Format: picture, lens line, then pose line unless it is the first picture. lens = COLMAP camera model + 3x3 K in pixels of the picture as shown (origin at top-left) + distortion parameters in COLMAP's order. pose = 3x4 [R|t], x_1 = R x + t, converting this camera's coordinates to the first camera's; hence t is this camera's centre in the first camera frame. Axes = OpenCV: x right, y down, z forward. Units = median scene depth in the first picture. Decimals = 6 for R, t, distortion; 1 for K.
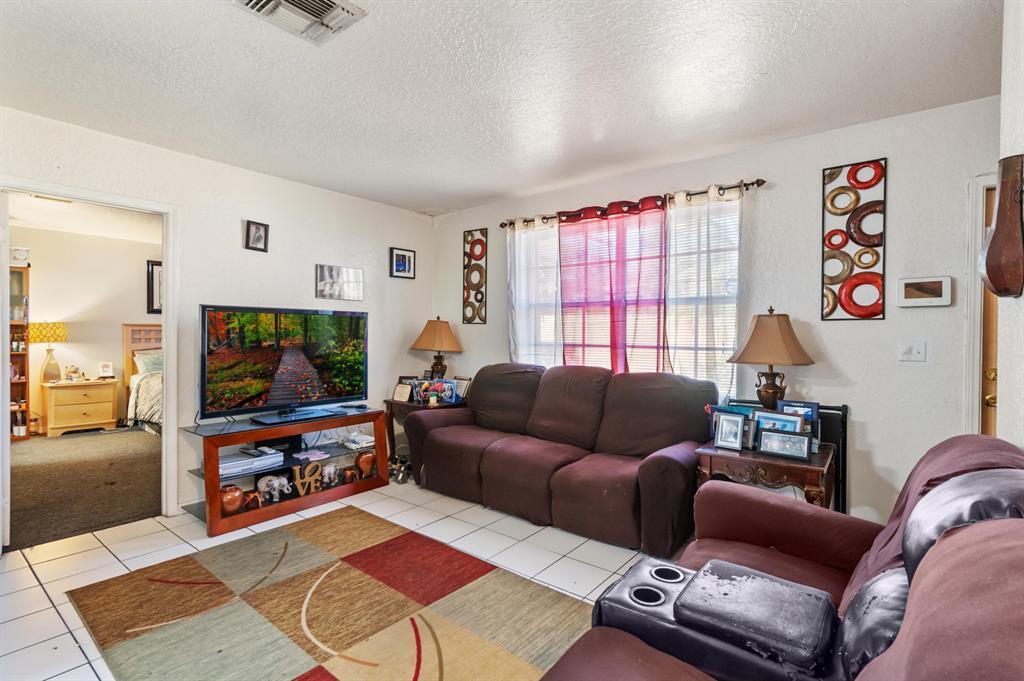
lens RADIAL K [[484.9, 0, 519.1], [0, 484.9, 342.1], [0, 0, 1]] dist [0.013872, -0.003807]
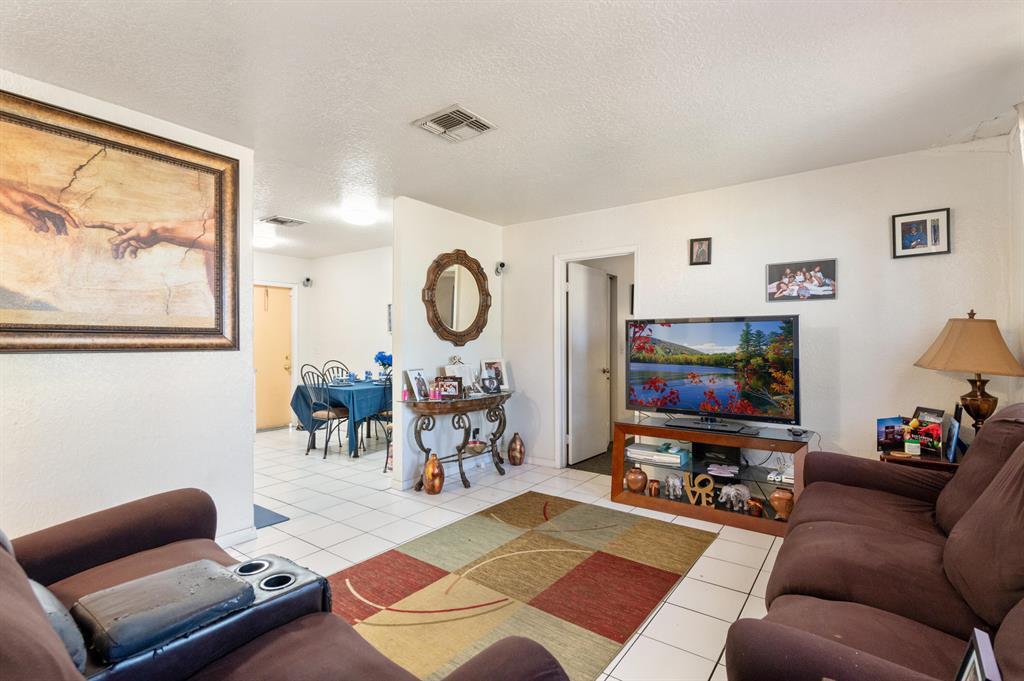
lens RADIAL K [[484.9, 0, 517.5], [0, 484.9, 337.1], [0, 0, 1]] dist [0.013872, -0.003807]
pose [[0.032657, -0.018820, -0.999289, 0.641624], [-0.018320, 0.999643, -0.019425, -0.000812], [0.999299, 0.018941, 0.032301, 0.708272]]
